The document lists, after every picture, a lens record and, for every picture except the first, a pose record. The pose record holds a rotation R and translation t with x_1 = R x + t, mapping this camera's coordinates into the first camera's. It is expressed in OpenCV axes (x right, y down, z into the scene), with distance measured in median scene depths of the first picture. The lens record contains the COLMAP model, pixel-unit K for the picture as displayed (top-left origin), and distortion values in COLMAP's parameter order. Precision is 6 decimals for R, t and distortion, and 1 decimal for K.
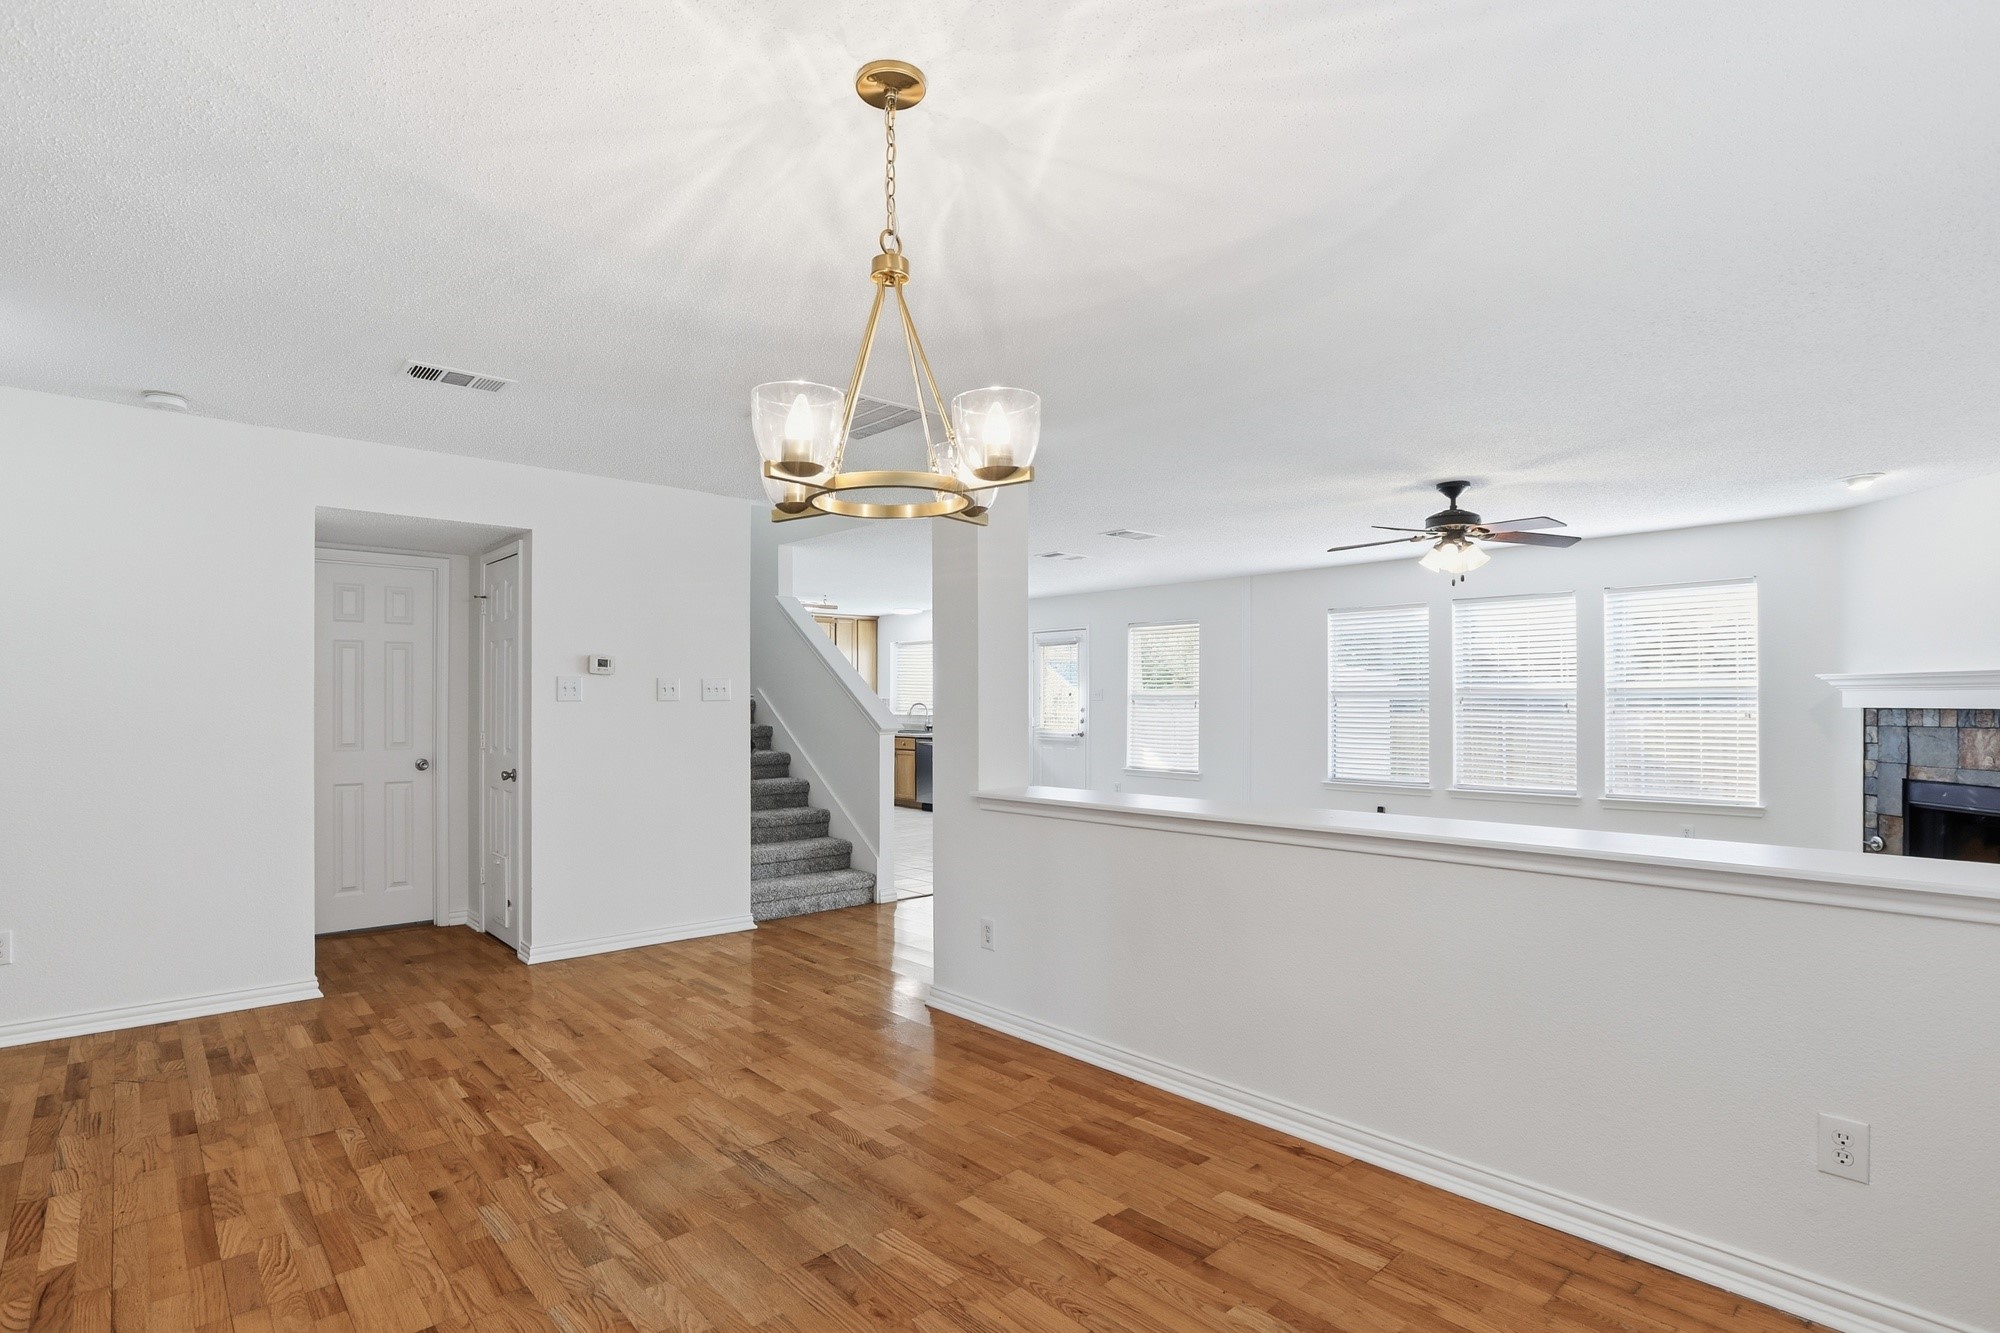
lens RADIAL K [[976.3, 0, 985.6], [0, 976.3, 691.5], [0, 0, 1]] dist [-0.038640, 0.011204]
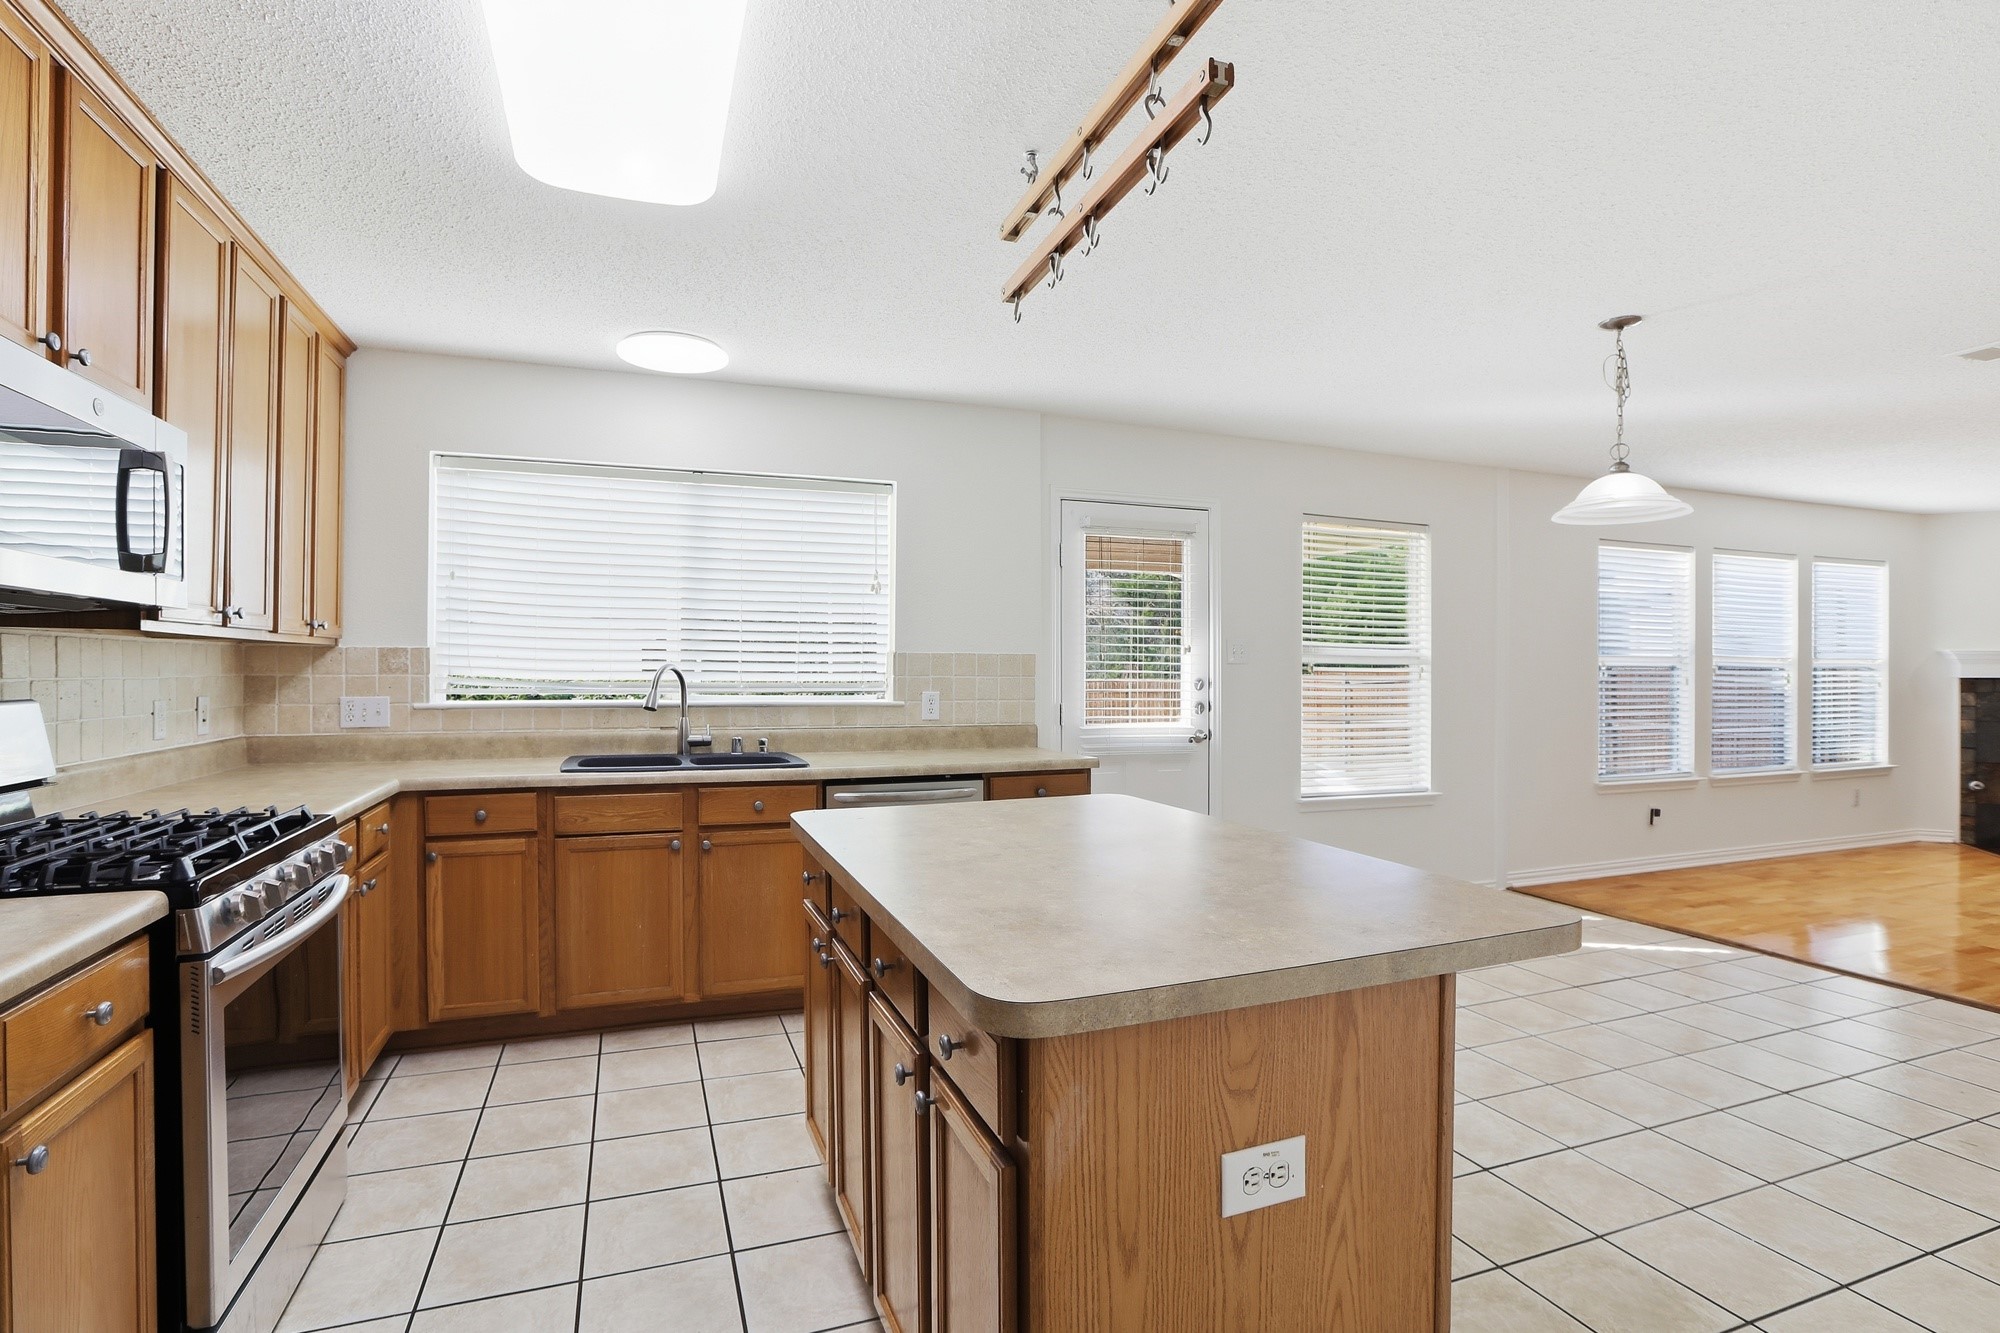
lens RADIAL K [[963.5, 0, 982.2], [0, 963.5, 680.3], [0, 0, 1]] dist [-0.051647, 0.018304]
pose [[0.369836, -0.000422, 0.929097, -0.934925], [-0.012578, 0.999906, 0.005461, 0.041845], [-0.929012, -0.013706, 0.369795, 2.439895]]
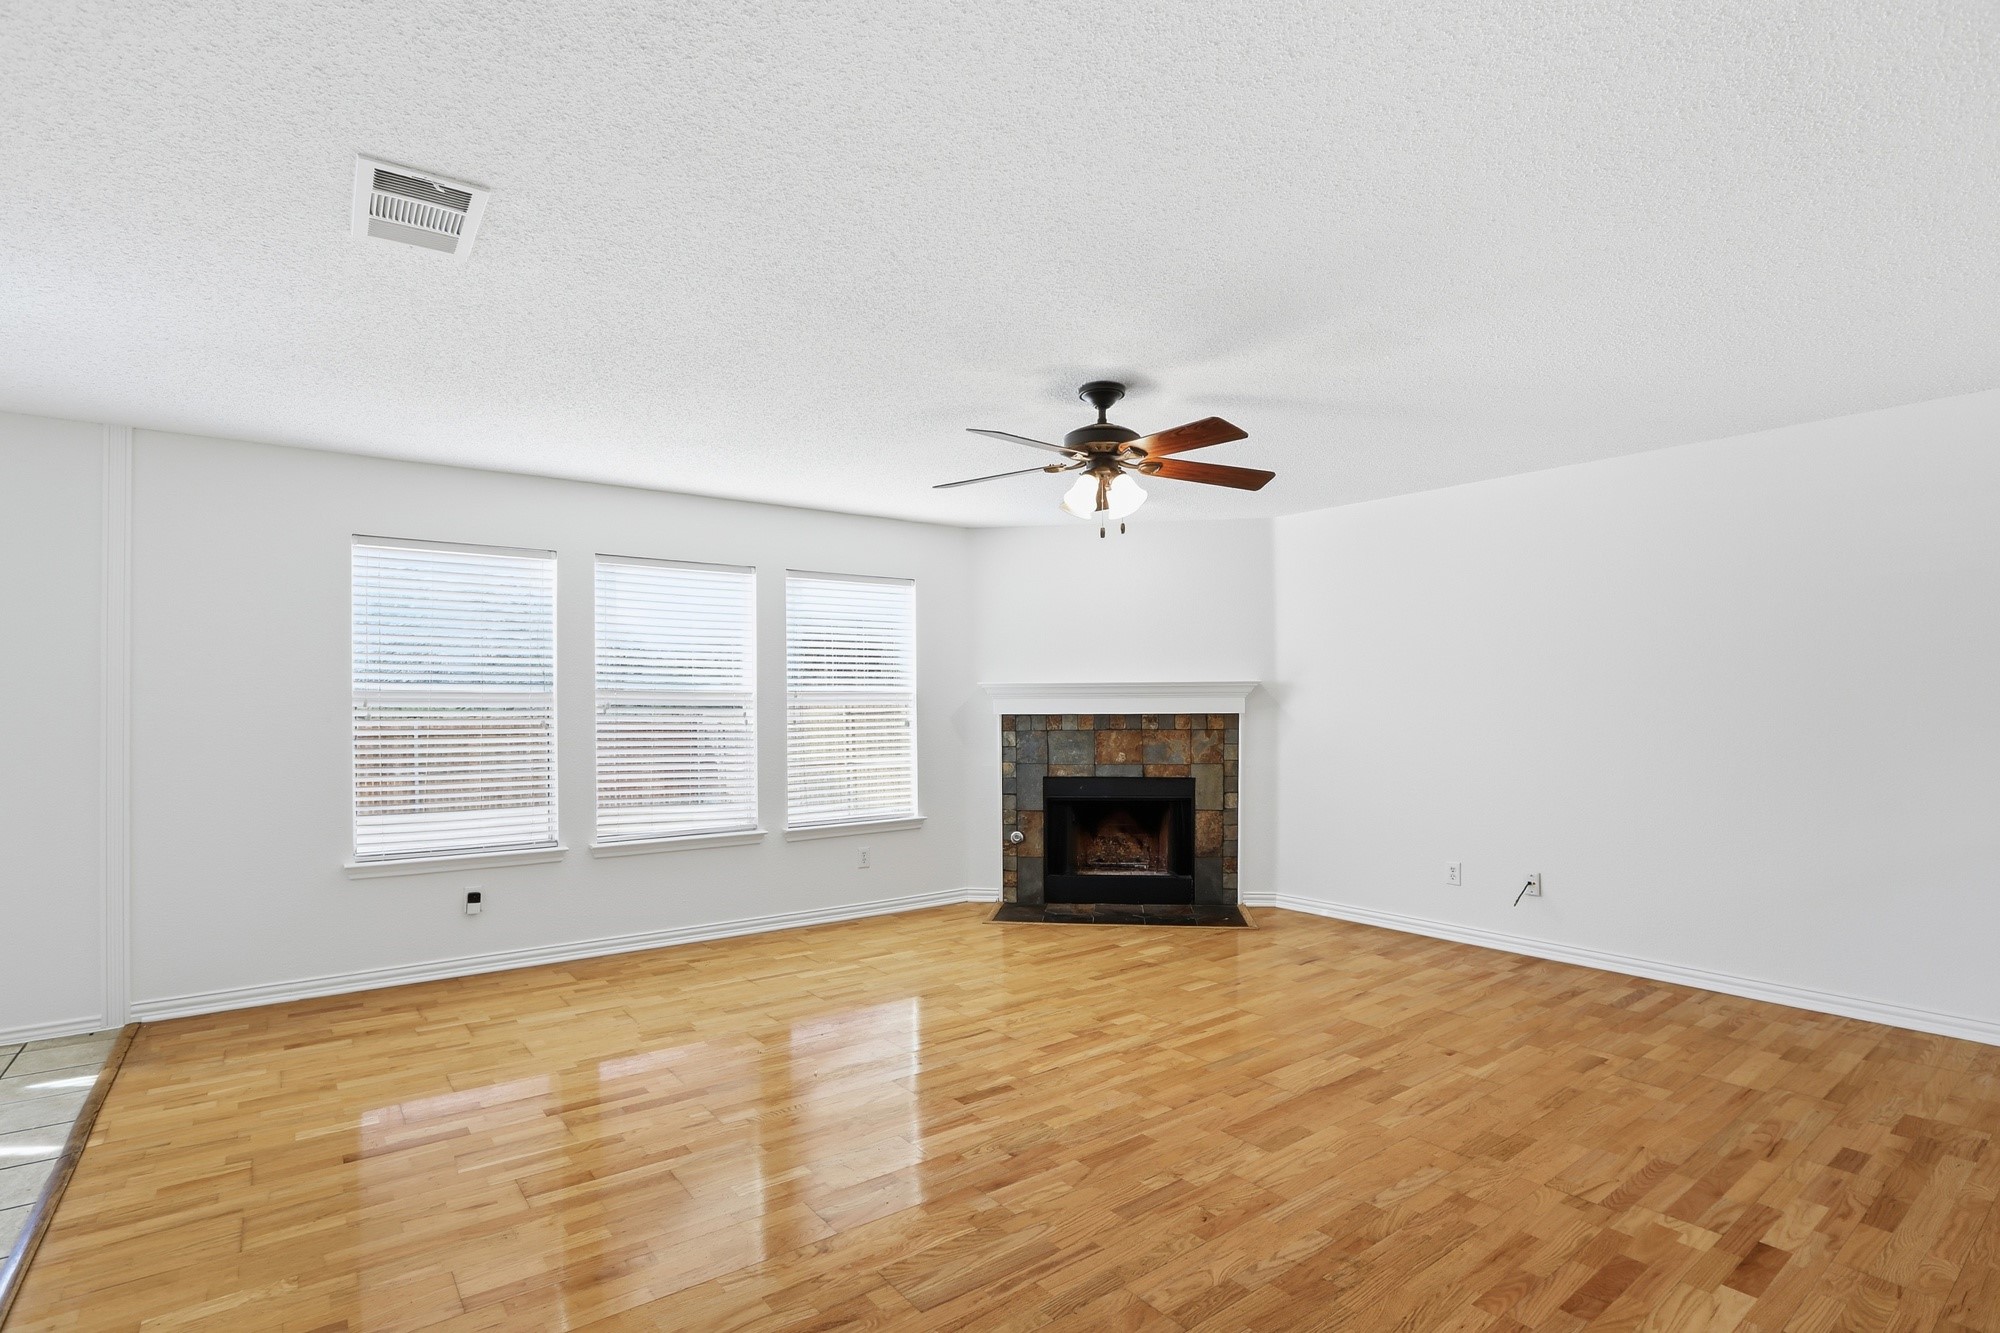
lens RADIAL K [[956.9, 0, 973.3], [0, 956.9, 695.1], [0, 0, 1]] dist [-0.056747, 0.020481]
pose [[0.101362, 0.017195, 0.994701, -0.238571], [-0.004575, 0.999848, -0.016818, 0.018783], [-0.994839, -0.002846, 0.101426, 1.299482]]
